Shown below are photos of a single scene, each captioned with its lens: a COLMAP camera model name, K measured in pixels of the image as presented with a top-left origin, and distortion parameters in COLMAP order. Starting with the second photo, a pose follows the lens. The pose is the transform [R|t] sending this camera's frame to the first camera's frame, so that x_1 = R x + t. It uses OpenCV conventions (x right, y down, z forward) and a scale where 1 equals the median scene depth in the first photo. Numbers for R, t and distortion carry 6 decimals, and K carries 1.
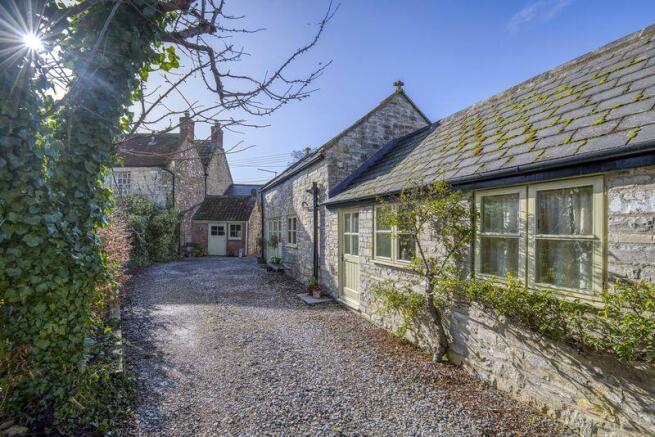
lens RADIAL K [[291.1, 0, 327.0], [0, 291.1, 223.8], [0, 0, 1]] dist [0.002520, 0.000300]
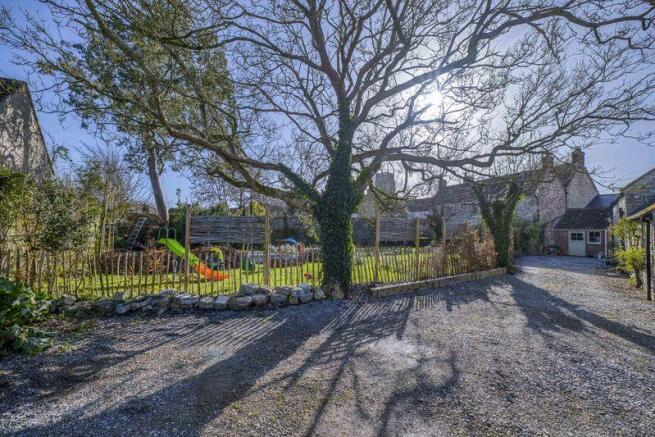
lens RADIAL K [[291.1, 0, 327.0], [0, 291.1, 223.8], [0, 0, 1]] dist [0.002520, 0.000300]
pose [[0.419979, -0.027536, -0.907116, 0.332241], [0.006717, 0.999607, -0.027234, -0.005304], [0.907509, 0.005344, 0.419999, -0.544560]]
